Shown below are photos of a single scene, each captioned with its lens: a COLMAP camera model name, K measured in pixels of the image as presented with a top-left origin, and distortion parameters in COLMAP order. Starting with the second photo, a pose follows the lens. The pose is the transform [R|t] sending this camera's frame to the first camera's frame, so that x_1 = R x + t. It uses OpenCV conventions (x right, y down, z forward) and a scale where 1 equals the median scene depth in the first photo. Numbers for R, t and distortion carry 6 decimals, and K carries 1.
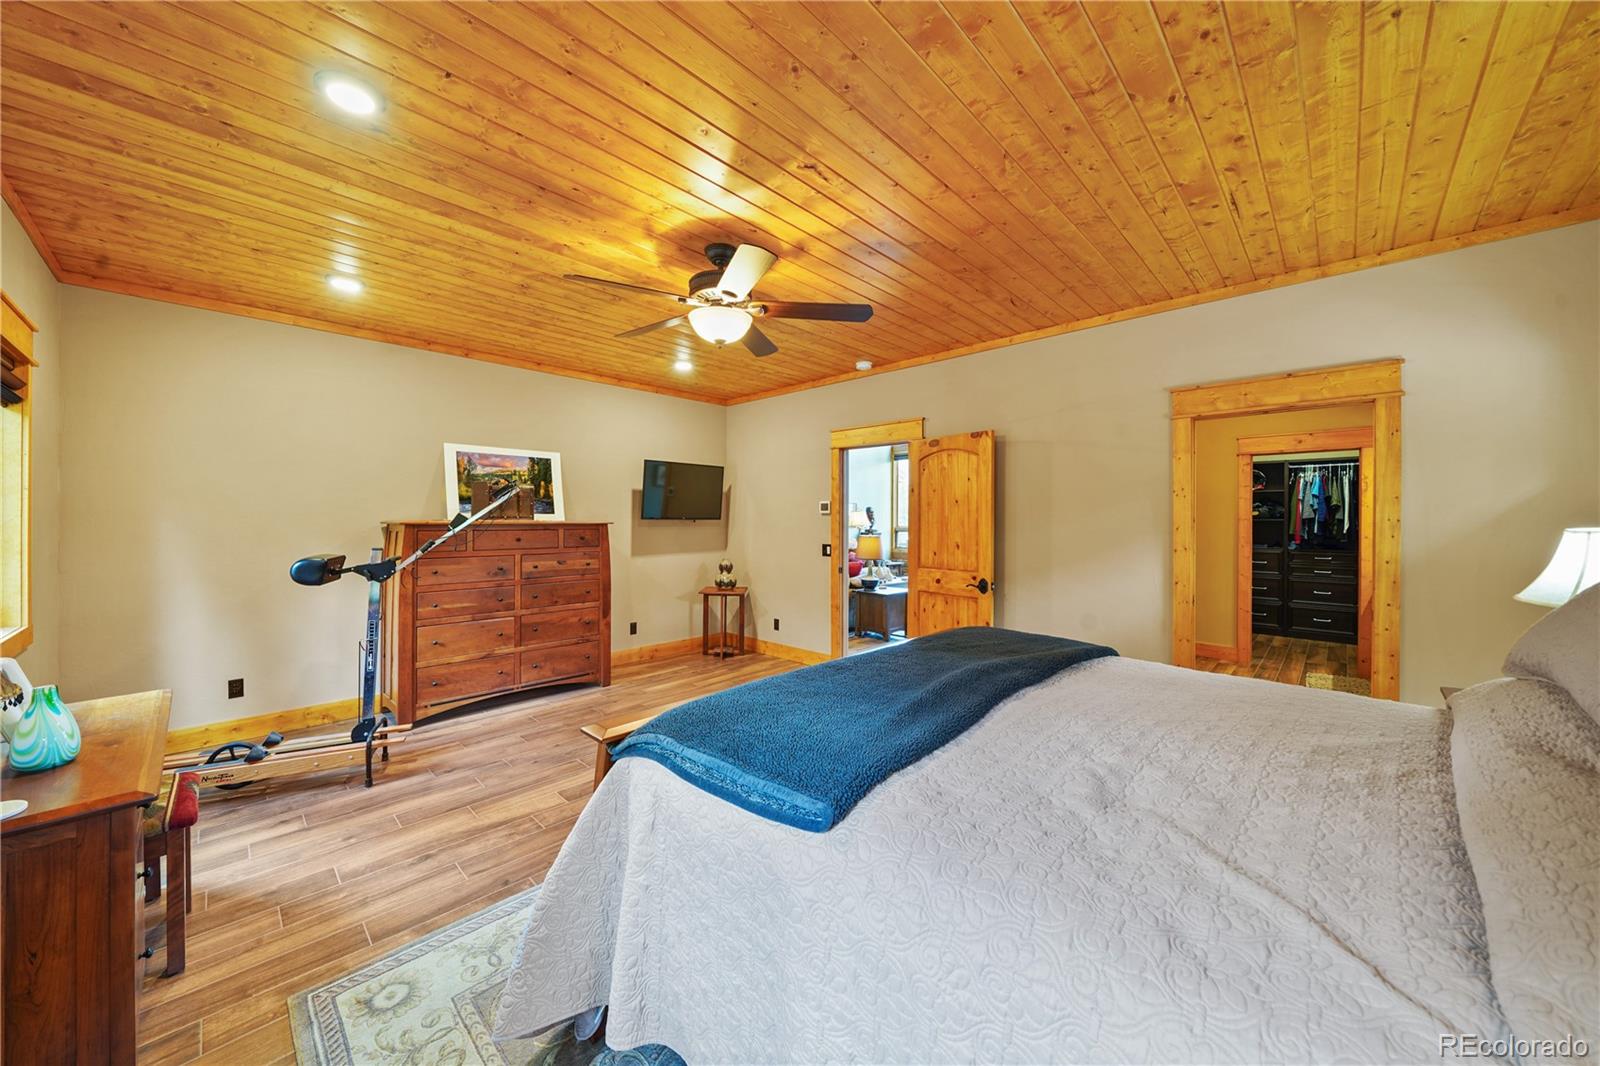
lens RADIAL K [[565.9, 0, 780.3], [0, 565.9, 519.9], [0, 0, 1]] dist [-0.015046, 0.000614]
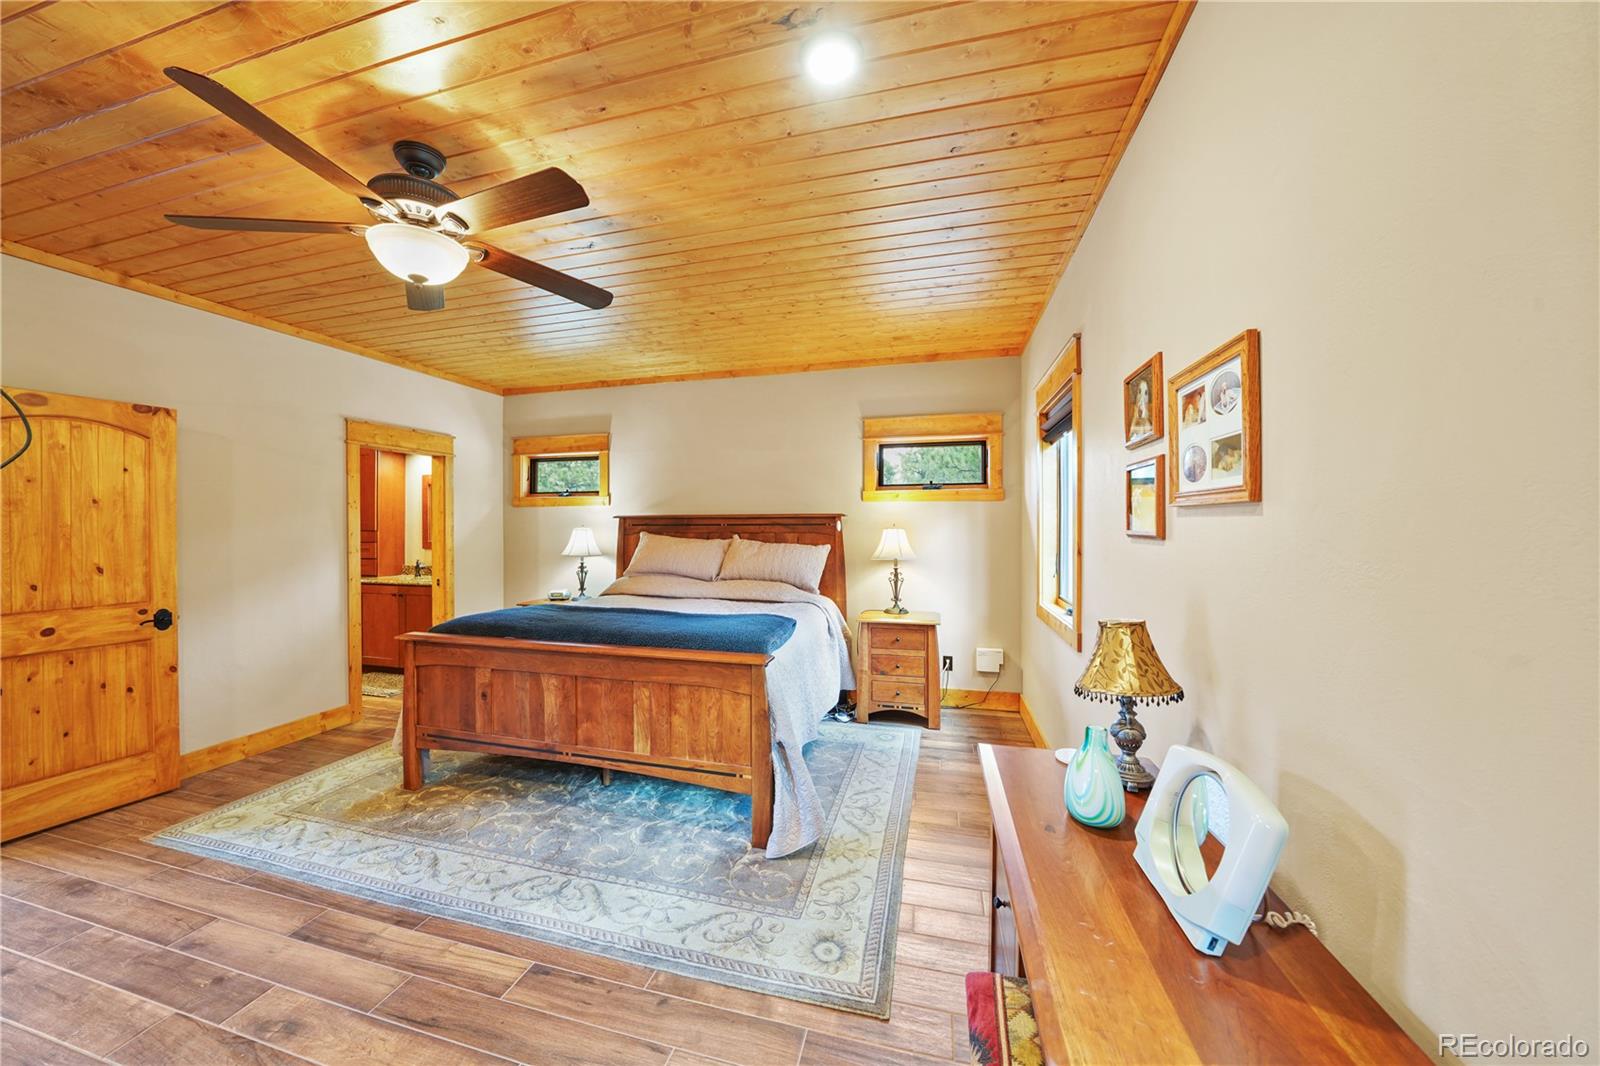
lens RADIAL K [[565.9, 0, 782.2], [0, 565.9, 524.5], [0, 0, 1]] dist [-0.015046, 0.000614]
pose [[-0.491668, -0.002387, 0.870780, -0.638985], [0.007205, 0.999951, 0.006810, -0.004873], [-0.870753, 0.009622, -0.491627, 0.635264]]
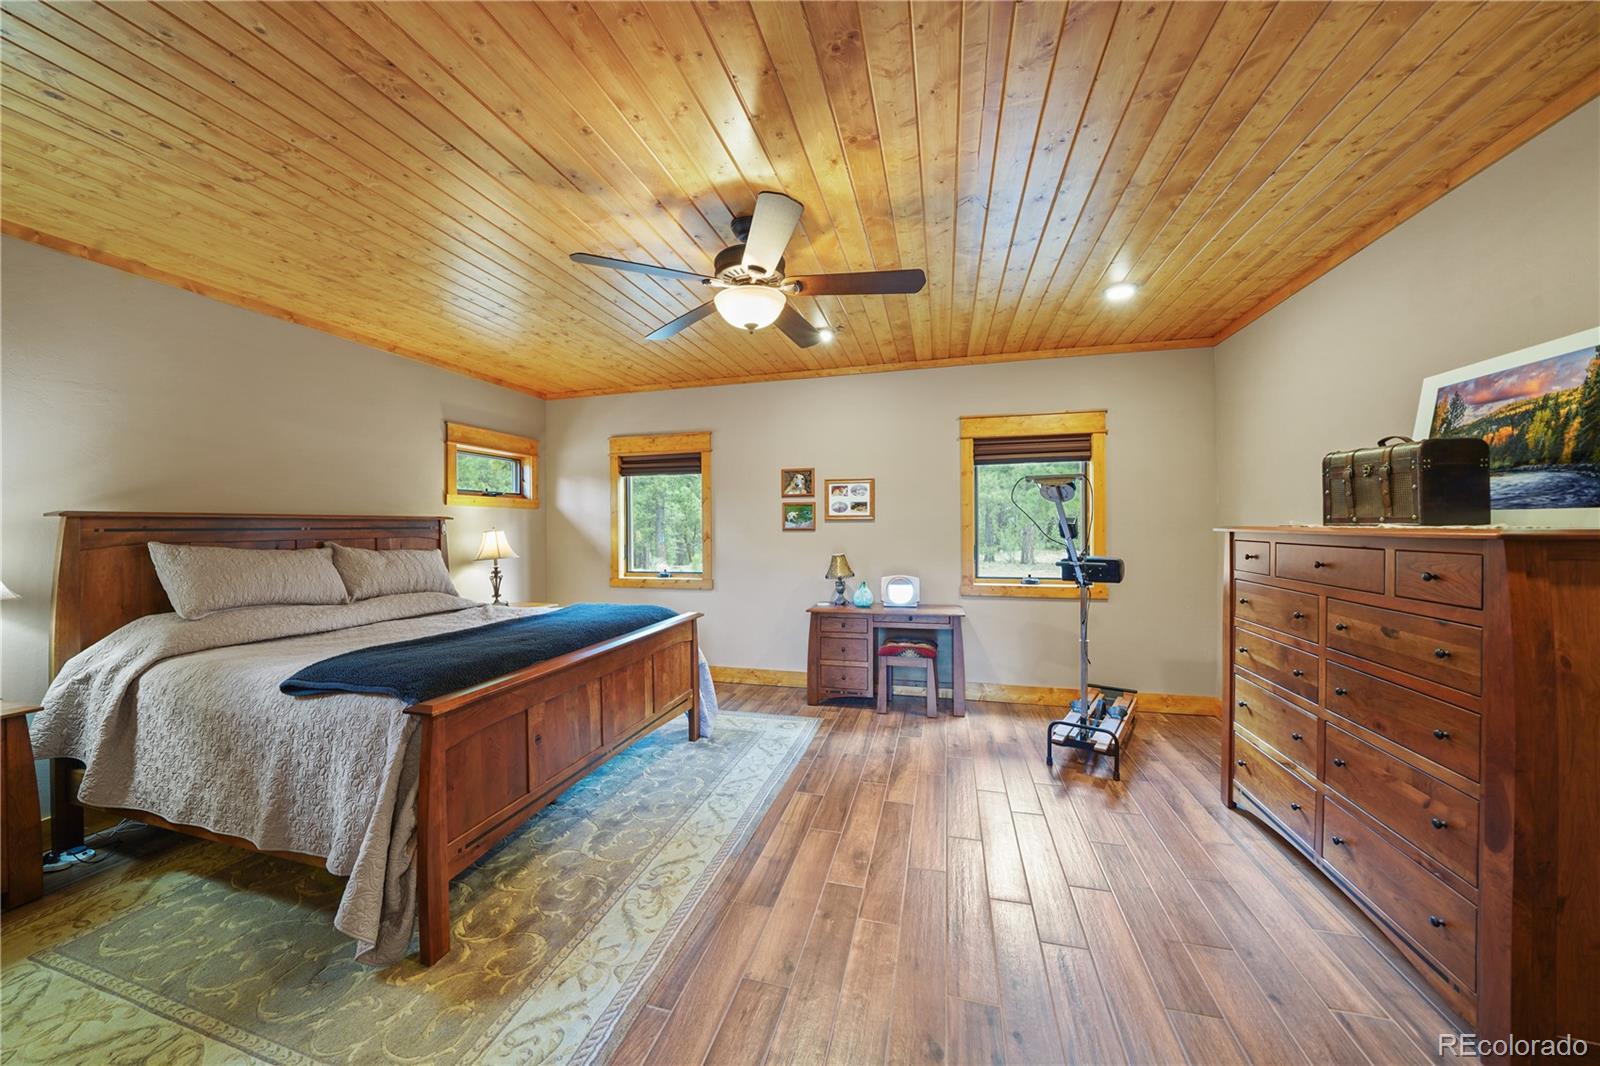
lens RADIAL K [[565.9, 0, 772.0], [0, 565.9, 527.6], [0, 0, 1]] dist [-0.015046, 0.000614]
pose [[-0.881824, 0.004496, -0.471557, 0.191169], [0.002255, 0.999983, 0.005318, -0.001458], [0.471573, 0.003627, -0.881820, 1.204019]]
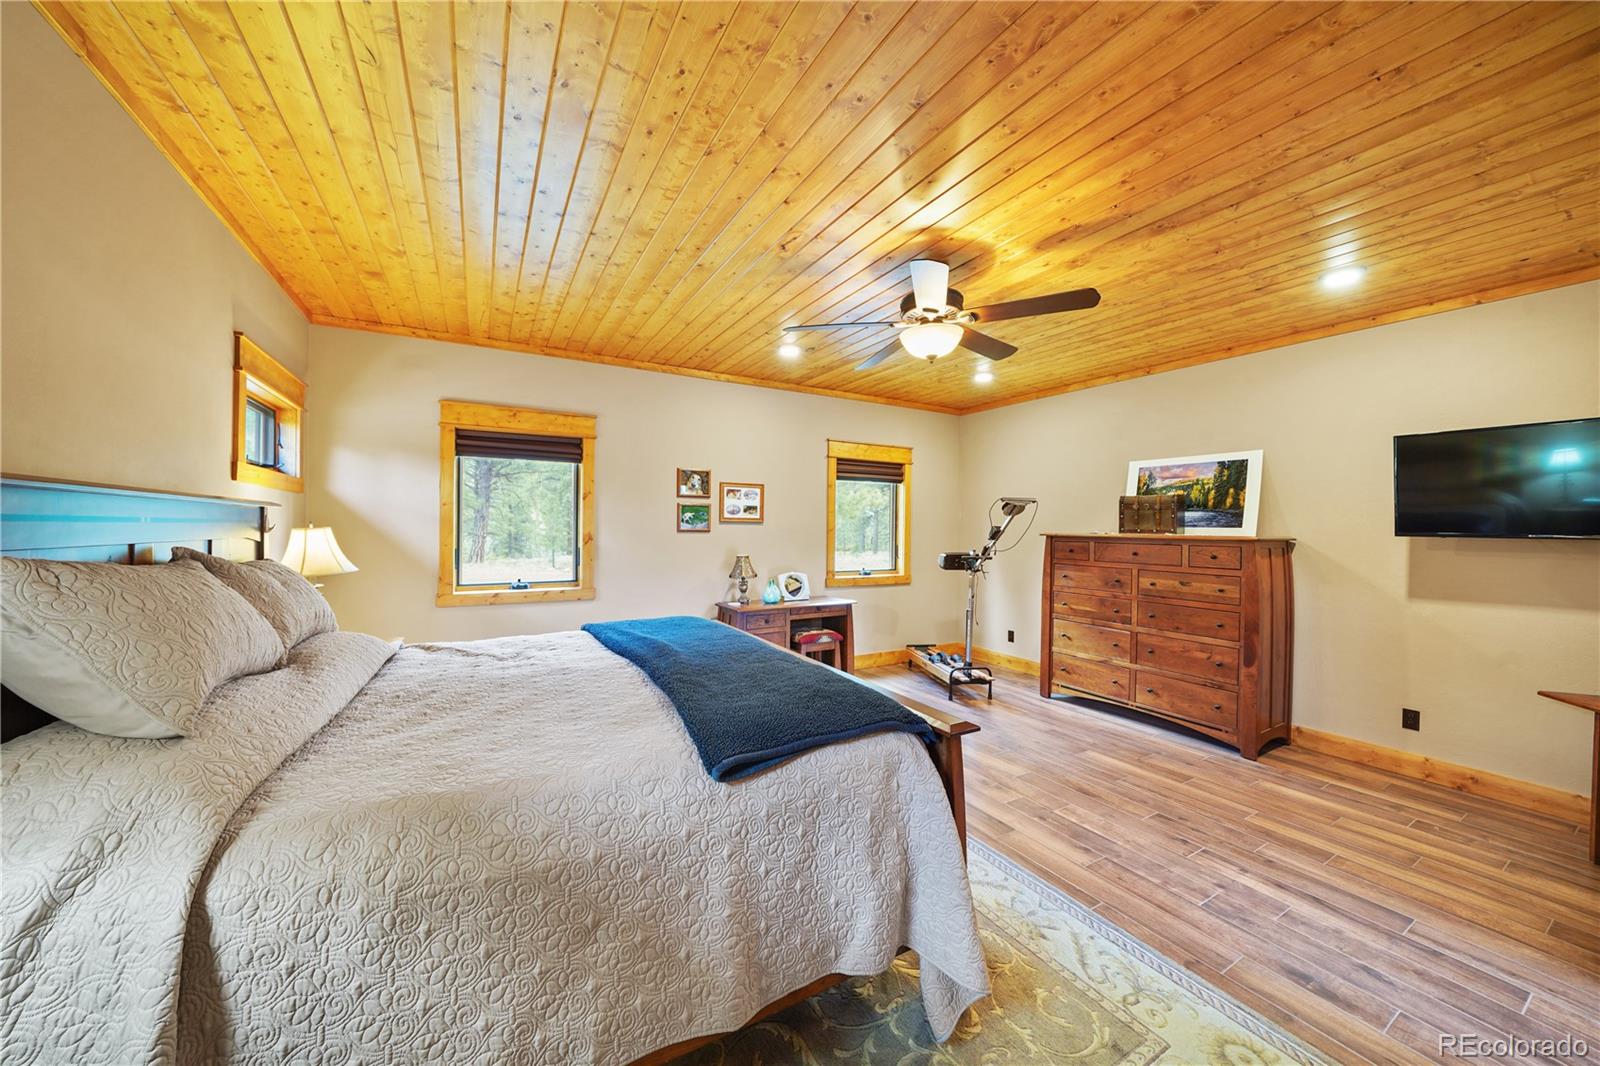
lens RADIAL K [[565.9, 0, 785.4], [0, 565.9, 529.7], [0, 0, 1]] dist [-0.015046, 0.000614]
pose [[-0.282326, -0.001012, -0.959318, 0.638441], [-0.015077, 0.999881, 0.003382, -0.000519], [0.959200, 0.015418, -0.282308, 0.693556]]
